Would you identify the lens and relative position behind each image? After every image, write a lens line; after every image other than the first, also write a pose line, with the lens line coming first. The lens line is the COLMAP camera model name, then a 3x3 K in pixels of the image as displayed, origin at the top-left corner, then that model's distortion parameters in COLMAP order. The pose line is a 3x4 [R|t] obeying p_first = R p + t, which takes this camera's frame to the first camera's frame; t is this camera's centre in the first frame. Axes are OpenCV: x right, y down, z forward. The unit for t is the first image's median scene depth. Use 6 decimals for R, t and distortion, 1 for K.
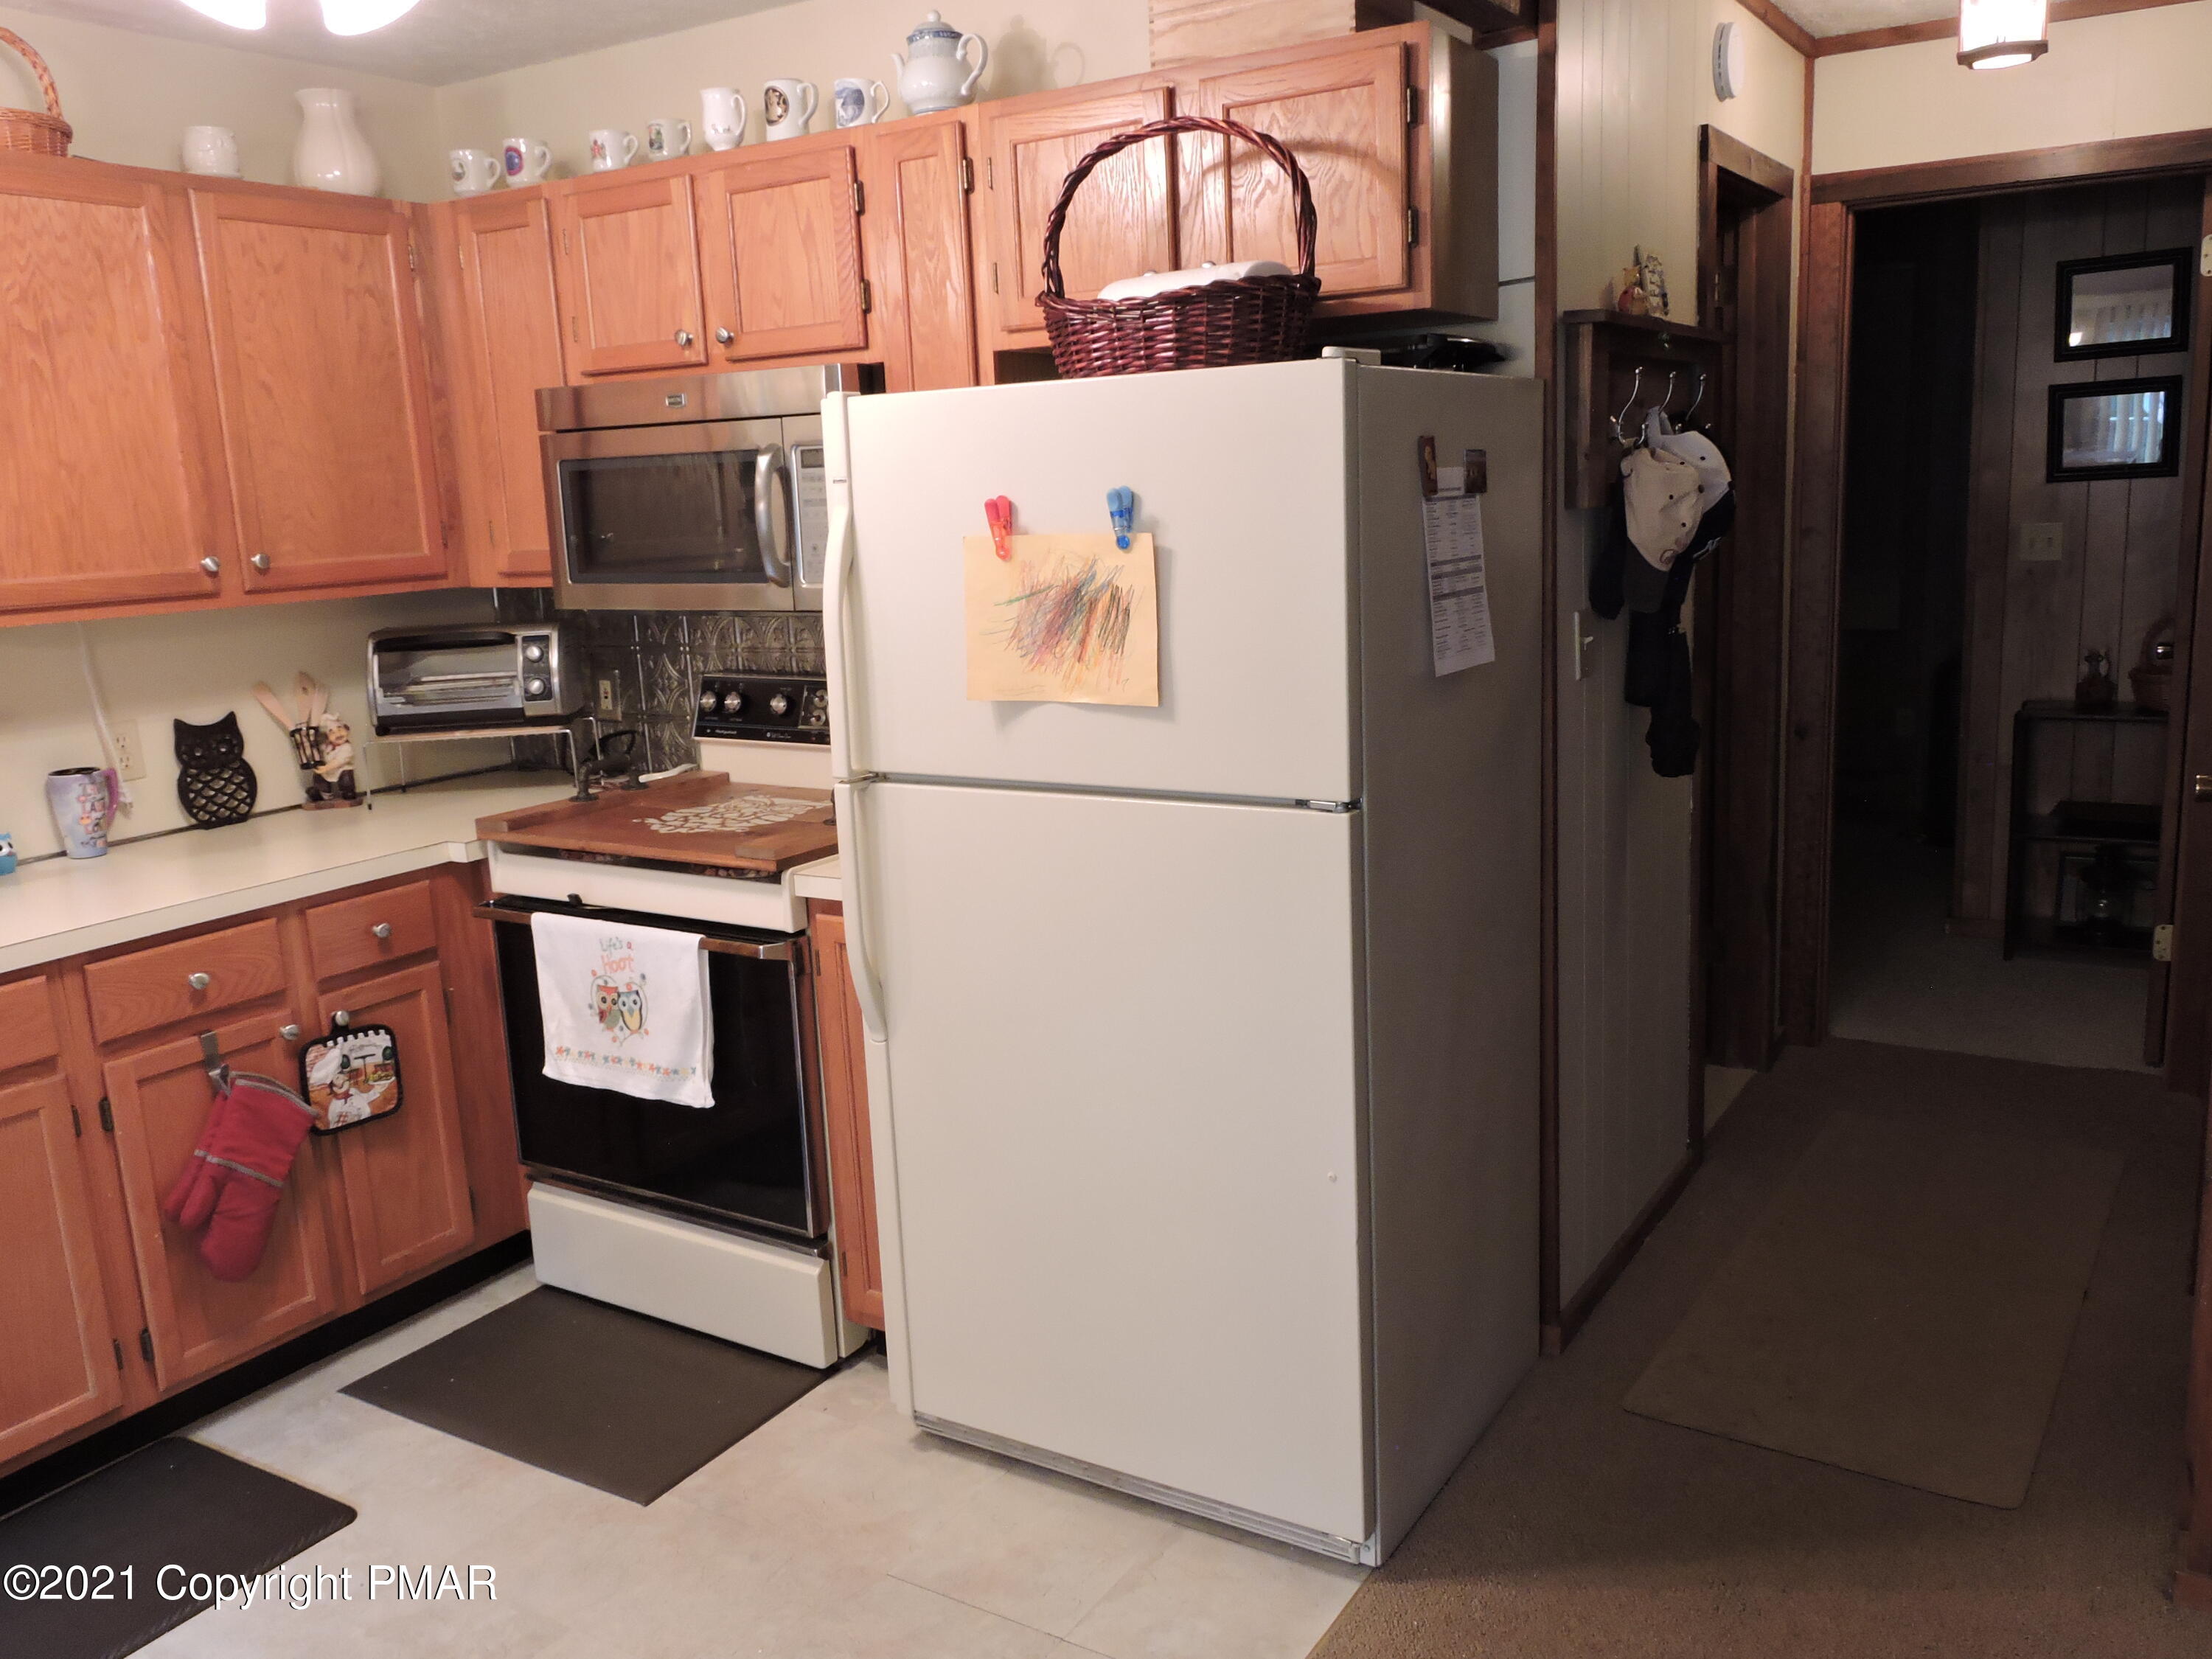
lens RADIAL K [[1763.7, 0, 1108.3], [0, 1763.7, 824.6], [0, 0, 1]] dist [-0.015184, 0.007801]
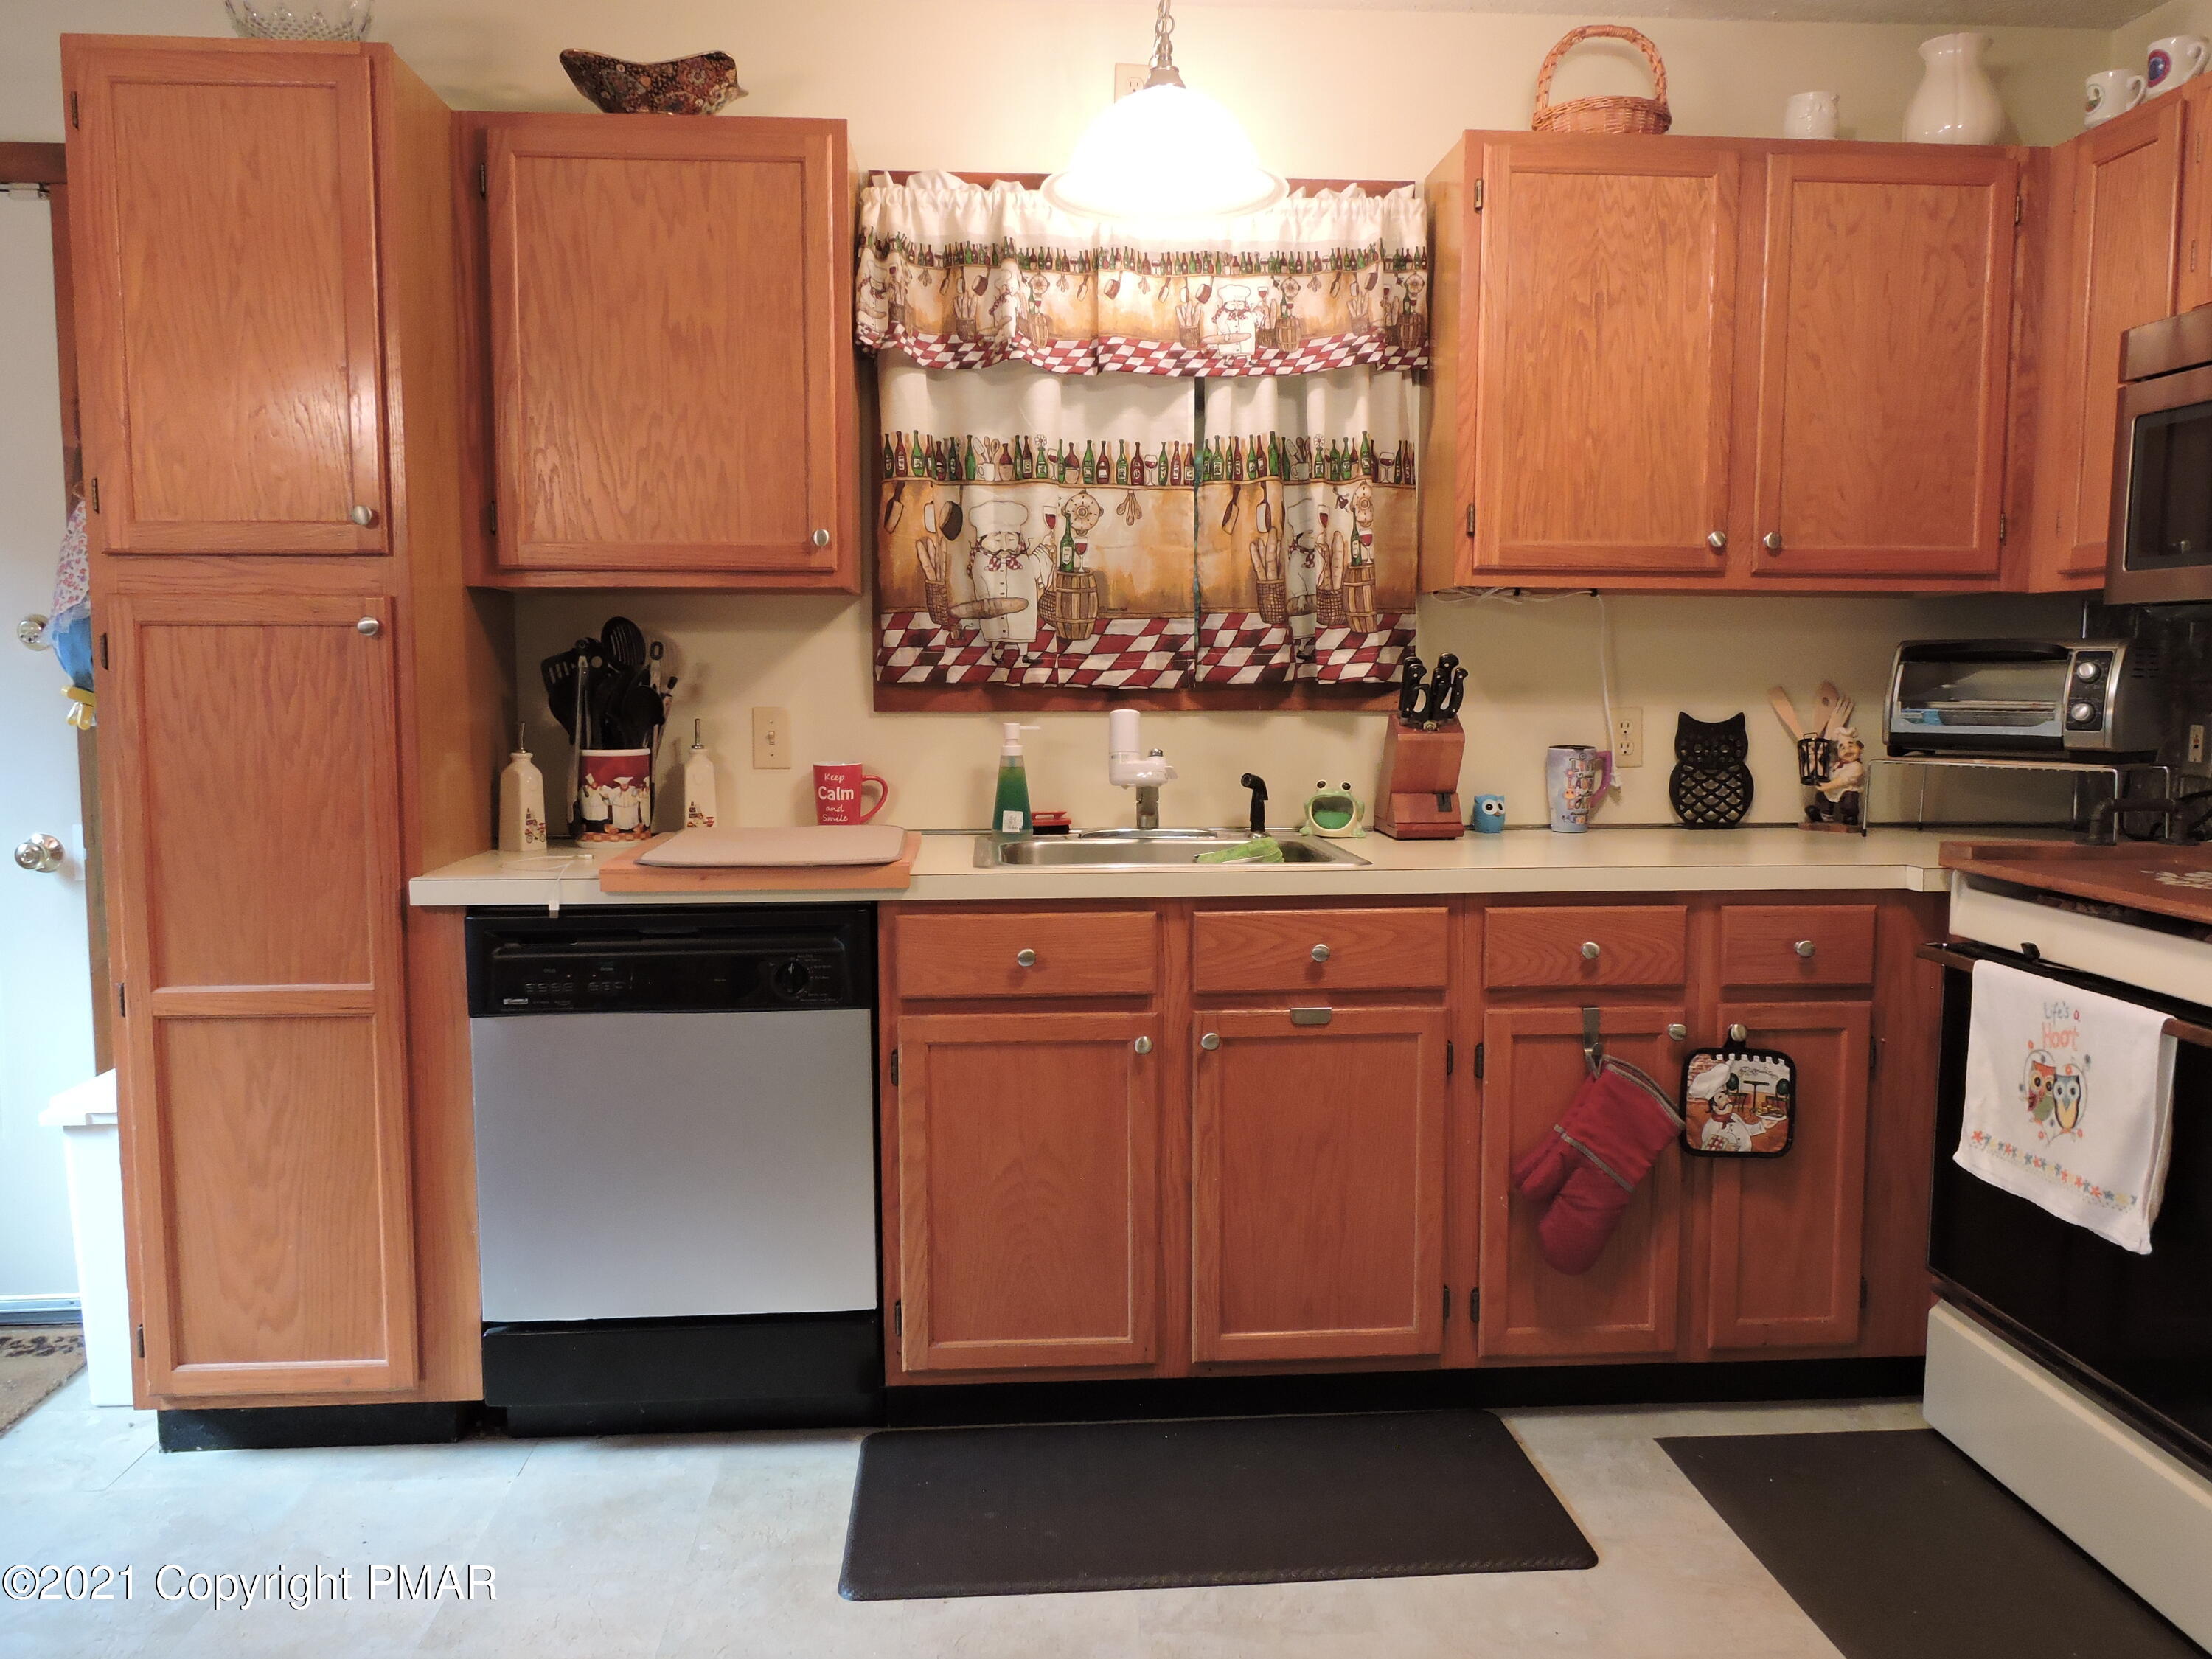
lens RADIAL K [[1763.7, 0, 1102.0], [0, 1763.7, 831.6], [0, 0, 1]] dist [-0.015184, 0.007801]
pose [[0.580085, 0.120956, -0.805525, 0.083101], [-0.187562, 0.982174, 0.012412, 0.057943], [0.792667, 0.143886, 0.592431, 0.195150]]
